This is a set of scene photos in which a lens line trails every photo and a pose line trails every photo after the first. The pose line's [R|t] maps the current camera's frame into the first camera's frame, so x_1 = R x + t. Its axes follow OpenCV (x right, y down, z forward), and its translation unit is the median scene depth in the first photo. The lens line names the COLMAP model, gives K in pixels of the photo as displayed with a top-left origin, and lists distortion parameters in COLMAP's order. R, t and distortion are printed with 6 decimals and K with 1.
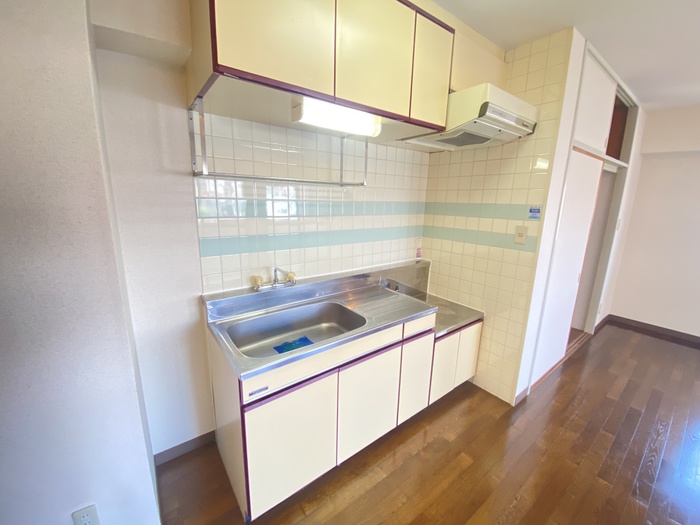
lens RADIAL K [[286.0, 0, 348.4], [0, 286.0, 256.7], [0, 0, 1]] dist [0.009760, -0.000200]
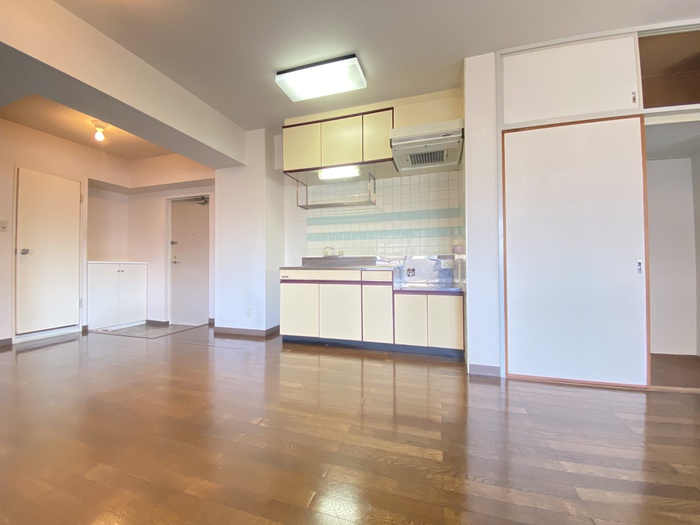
lens RADIAL K [[282.8, 0, 350.0], [0, 282.8, 262.5], [0, 0, 1]] dist [-0.002465, -0.000613]
pose [[0.567423, -0.035437, -0.822663, 1.412258], [-0.148812, 0.978209, -0.144779, 0.398998], [0.809868, 0.204574, 0.549785, 0.002244]]
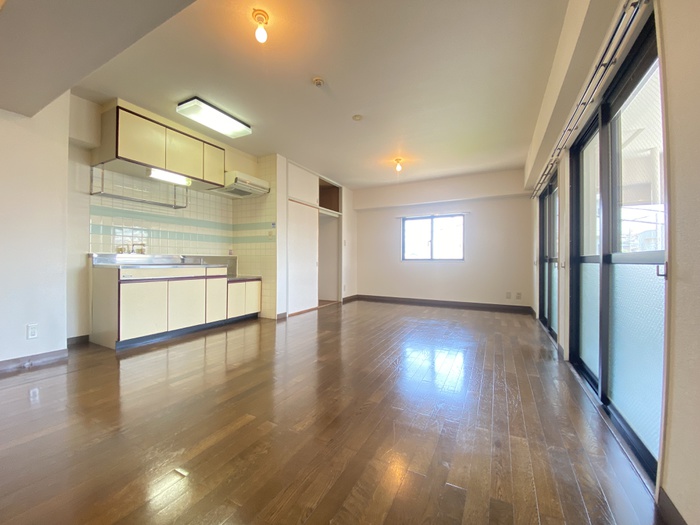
lens RADIAL K [[282.8, 0, 350.0], [0, 282.8, 262.5], [0, 0, 1]] dist [-0.002465, -0.000613]
pose [[0.906745, -0.018715, 0.421264, 0.255142], [0.097053, 0.981457, -0.165297, 0.594339], [-0.410359, 0.190767, 0.891747, -1.249441]]
